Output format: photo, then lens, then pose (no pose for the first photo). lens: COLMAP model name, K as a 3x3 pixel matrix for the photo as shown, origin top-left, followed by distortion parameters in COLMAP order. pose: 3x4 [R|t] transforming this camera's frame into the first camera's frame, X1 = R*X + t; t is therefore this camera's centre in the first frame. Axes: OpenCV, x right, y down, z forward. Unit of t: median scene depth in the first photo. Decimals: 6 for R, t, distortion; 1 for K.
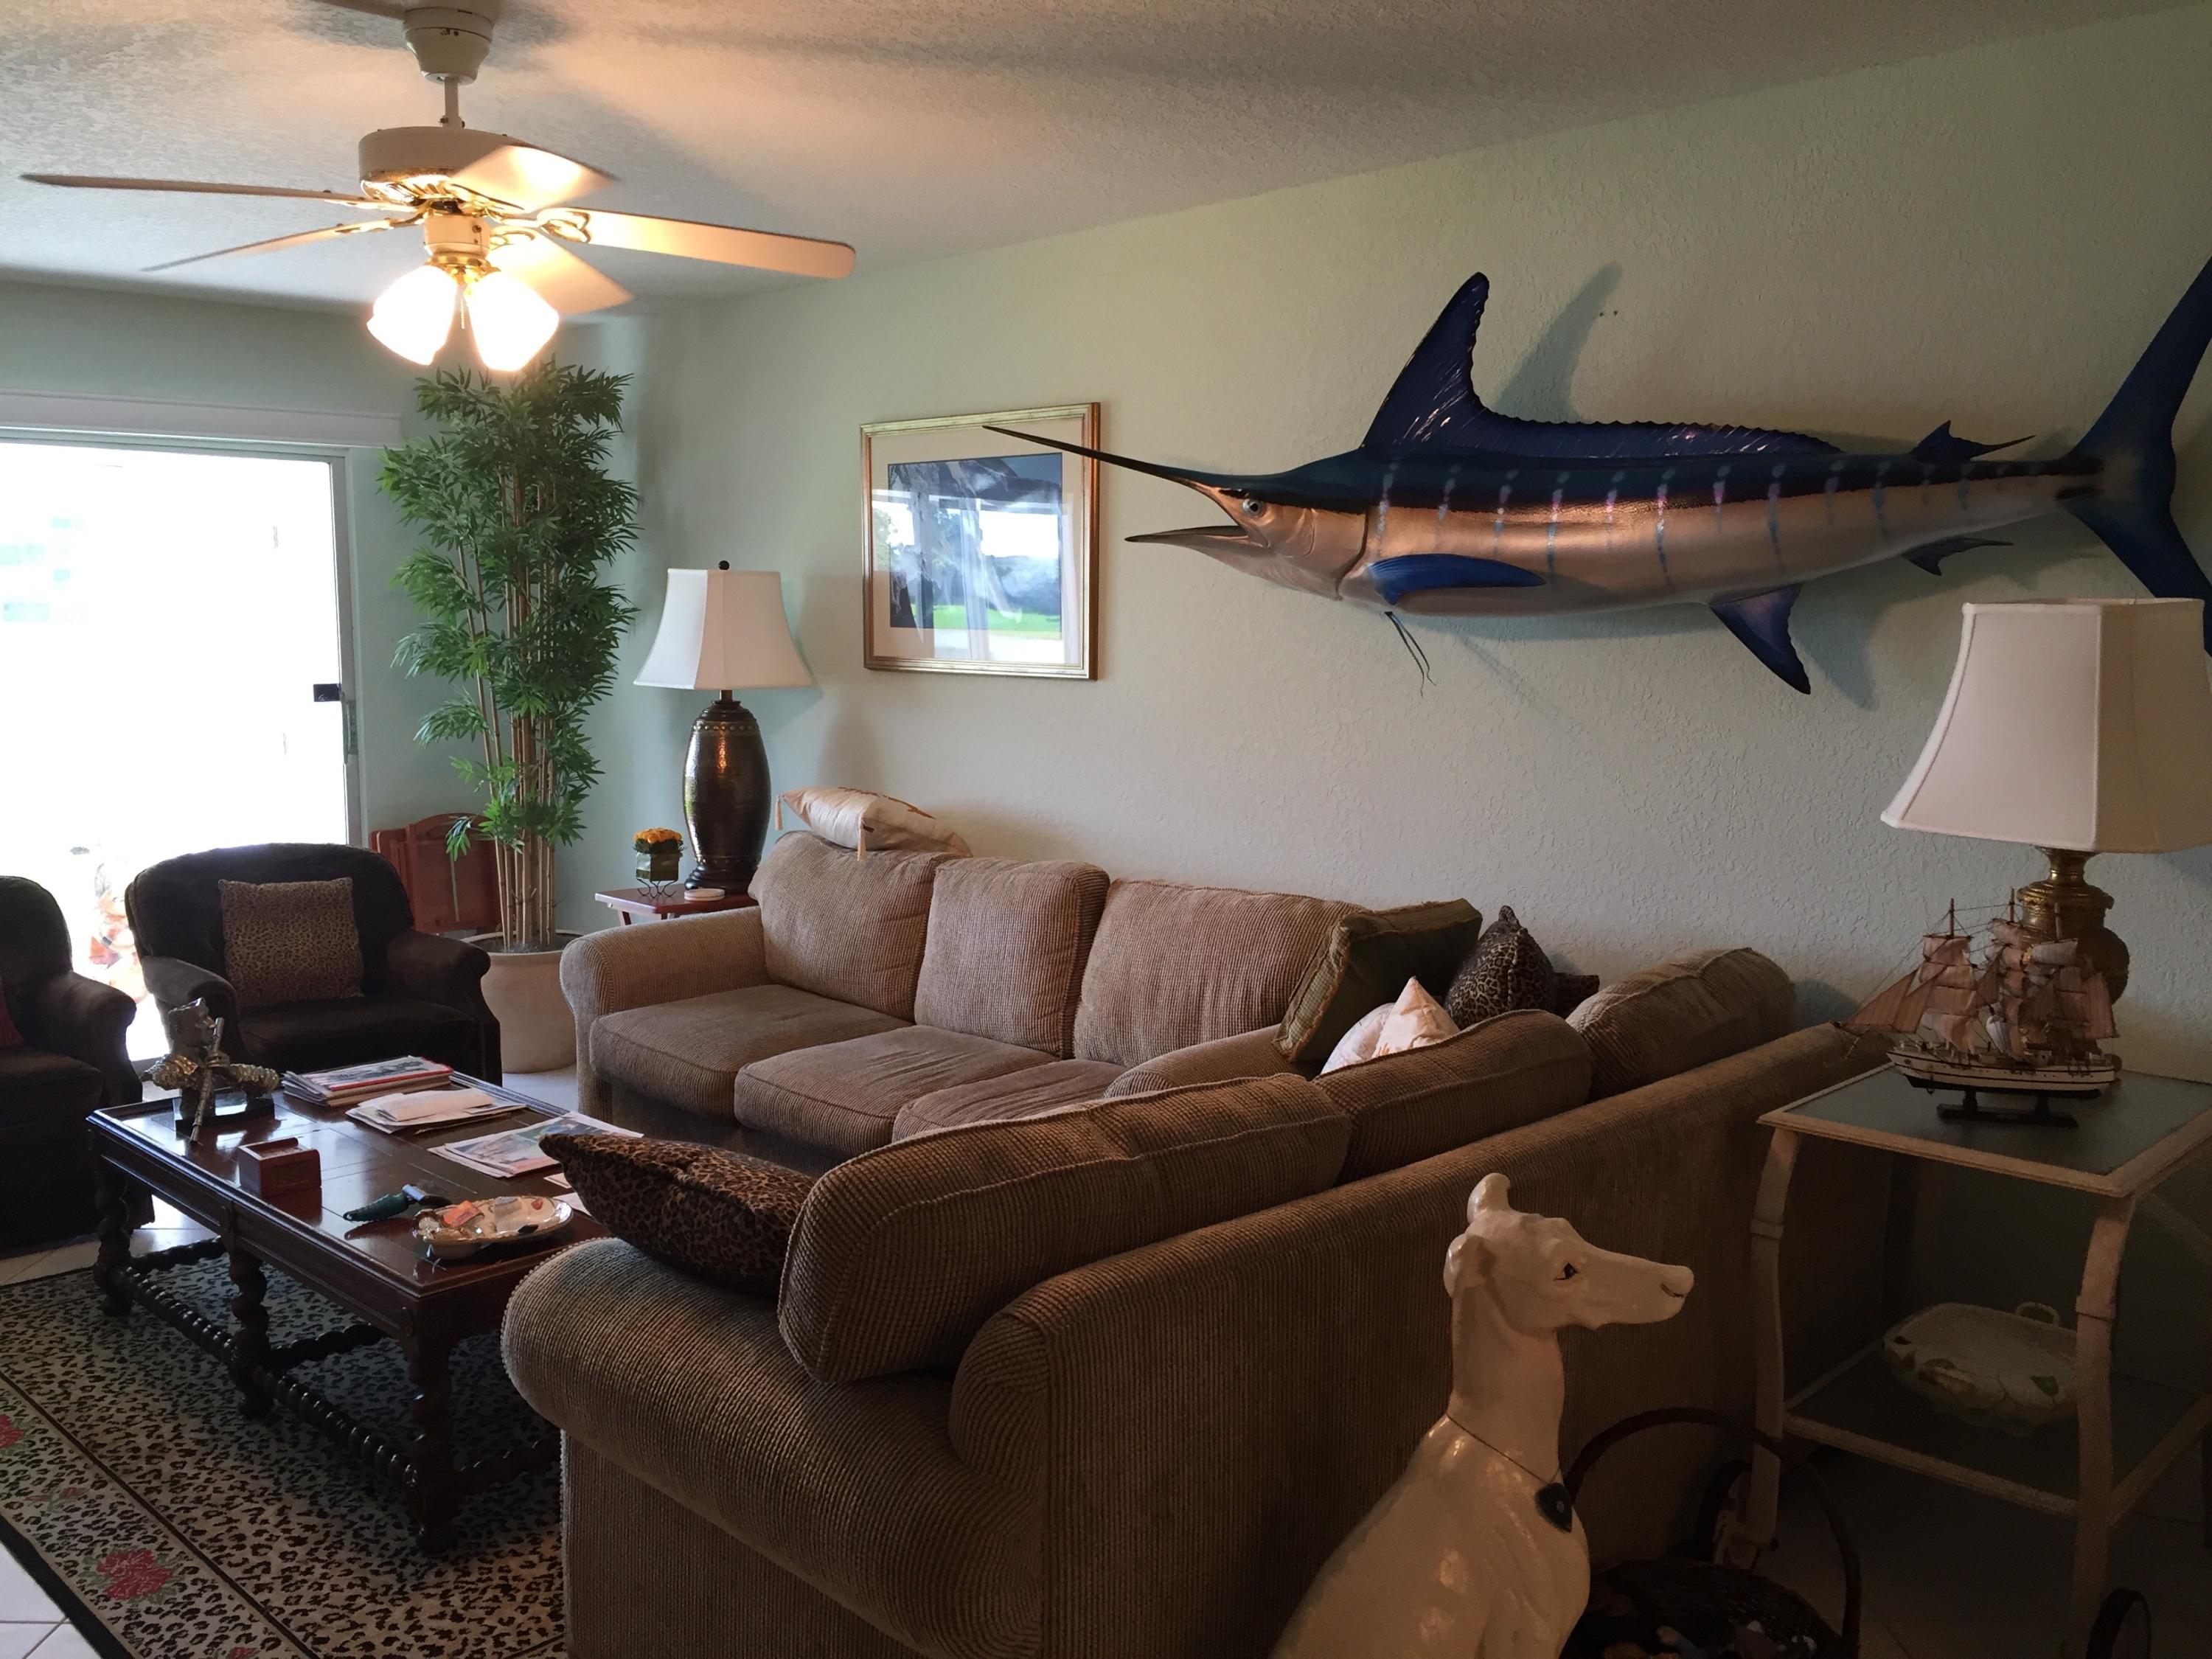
lens RADIAL K [[1905.0, 0, 1100.9], [0, 1905.0, 837.3], [0, 0, 1]] dist [0.092599, -0.134384]
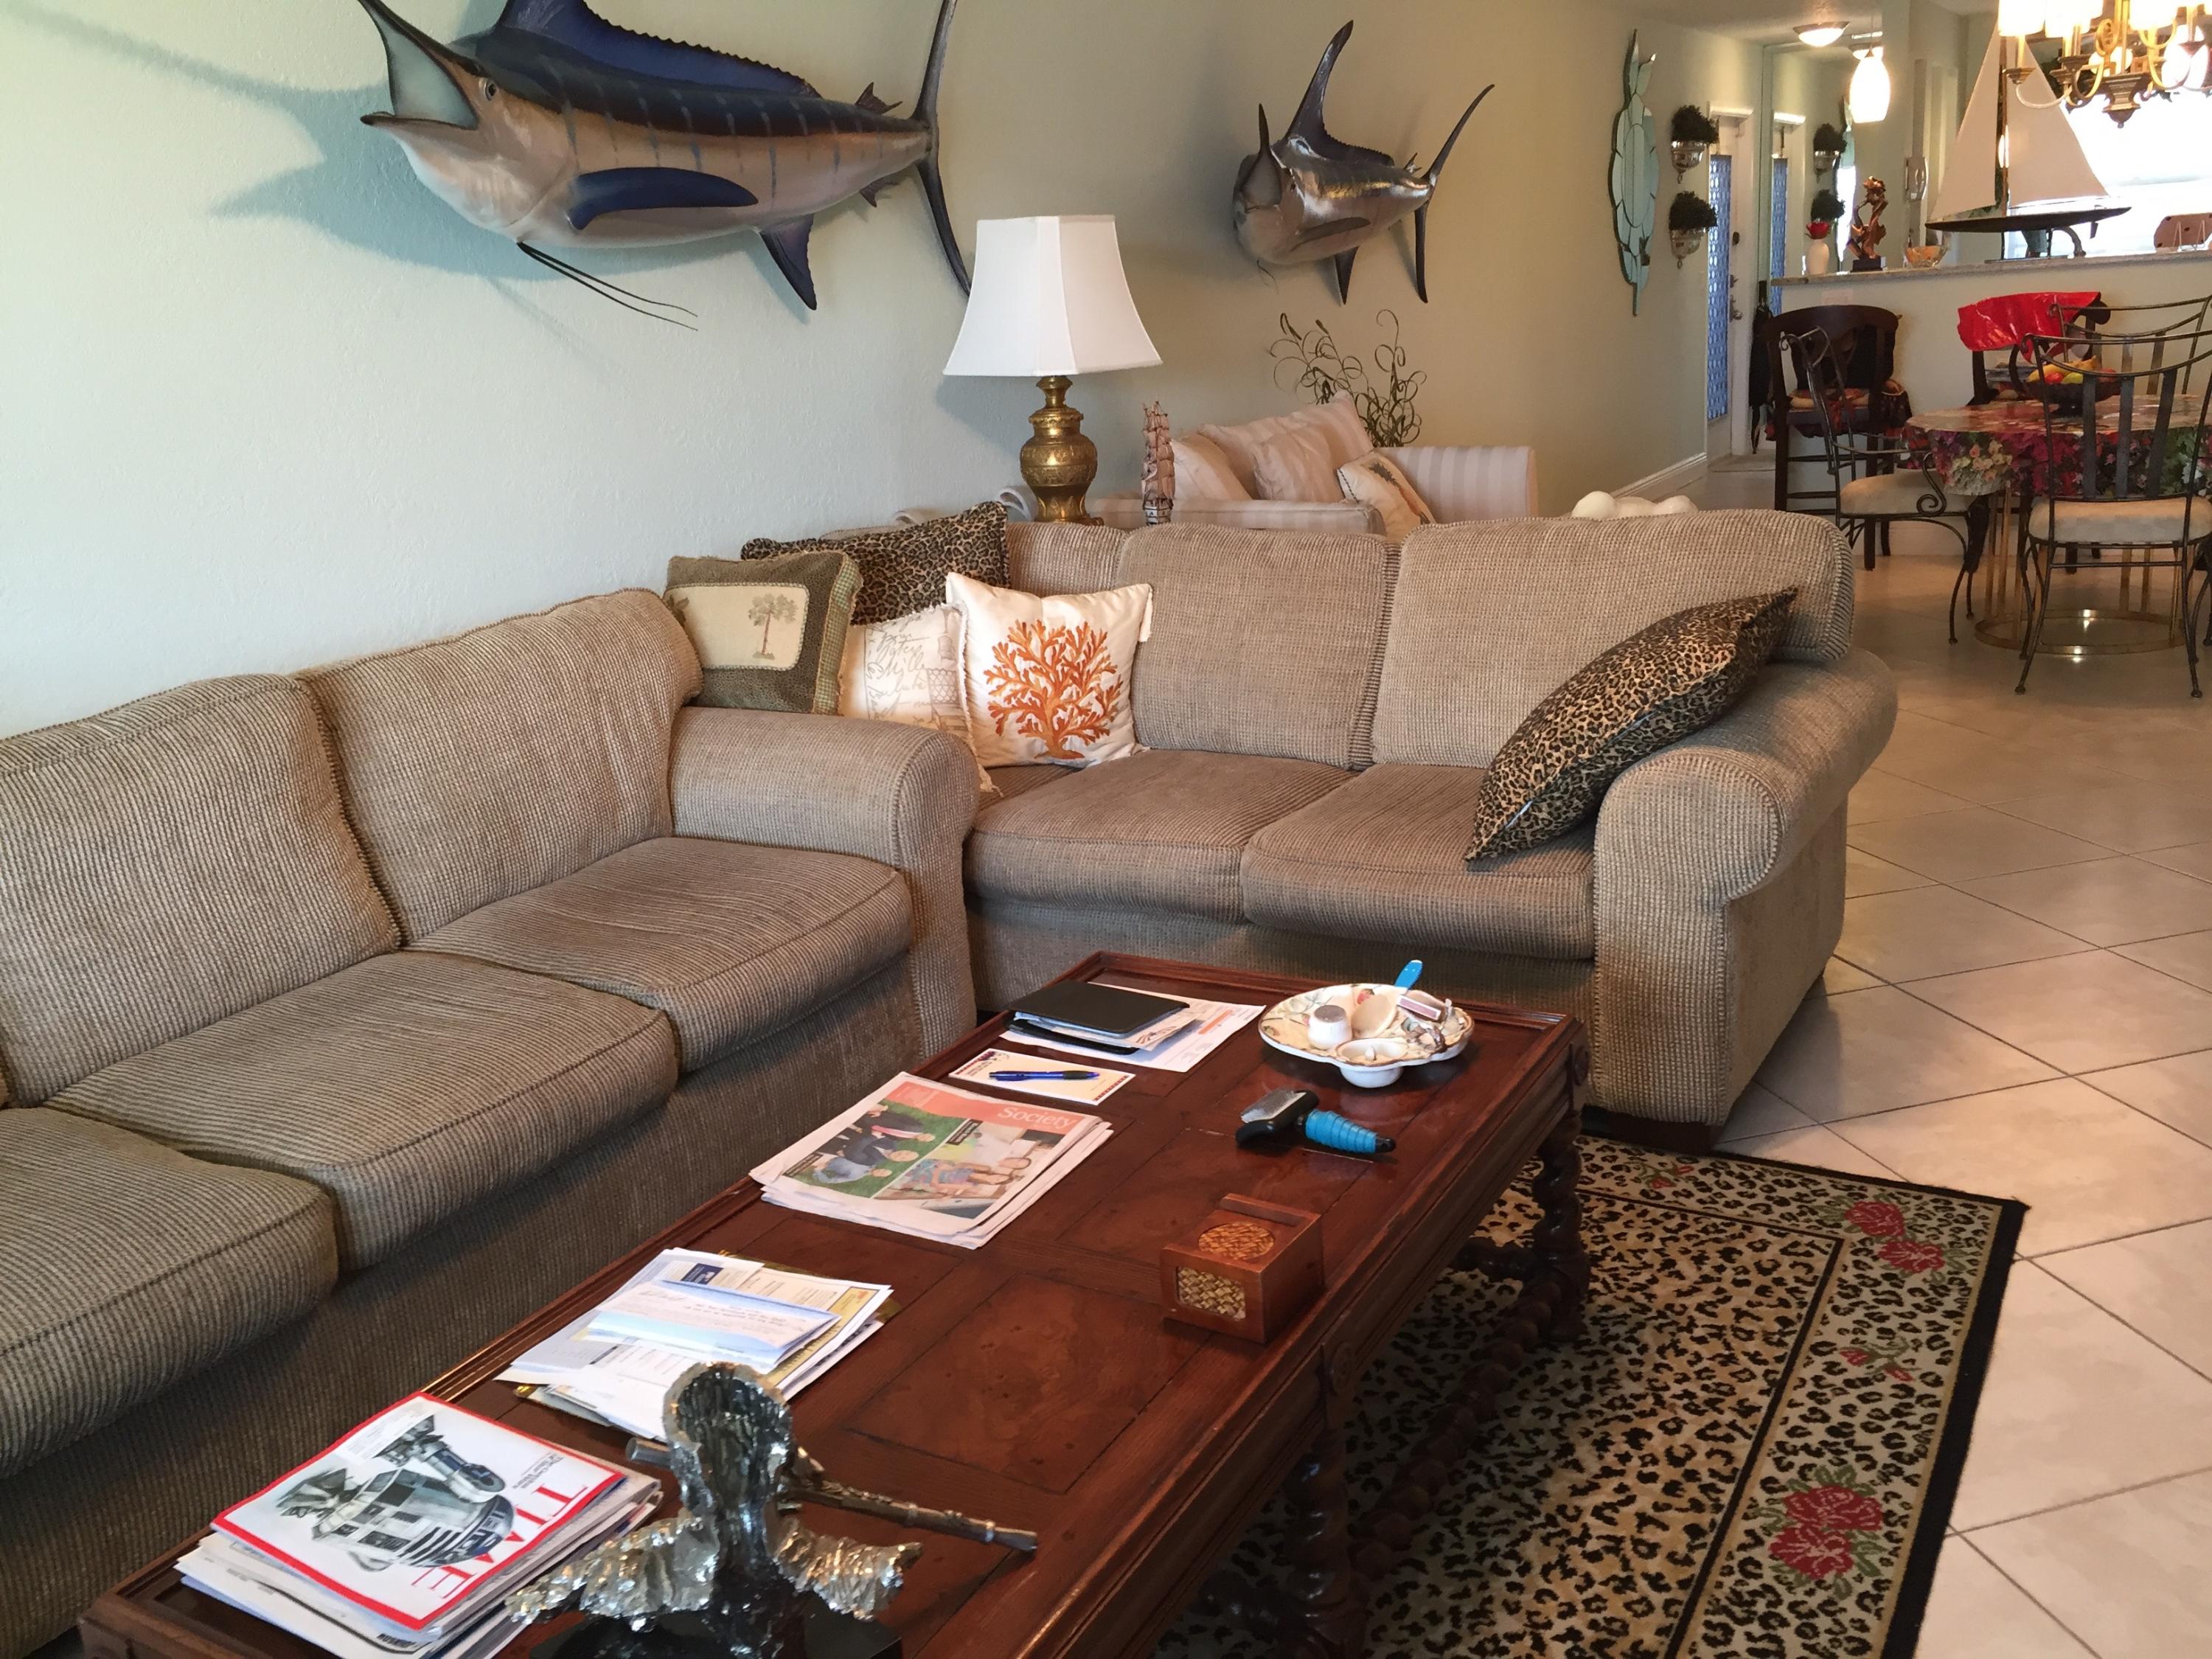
lens RADIAL K [[1905.0, 0, 1100.9], [0, 1905.0, 837.3], [0, 0, 1]] dist [0.092599, -0.134384]
pose [[-0.256716, -0.251204, 0.933270, -1.005880], [0.186196, 0.934688, 0.302802, -0.108826], [-0.948382, 0.251505, -0.193176, 1.301076]]
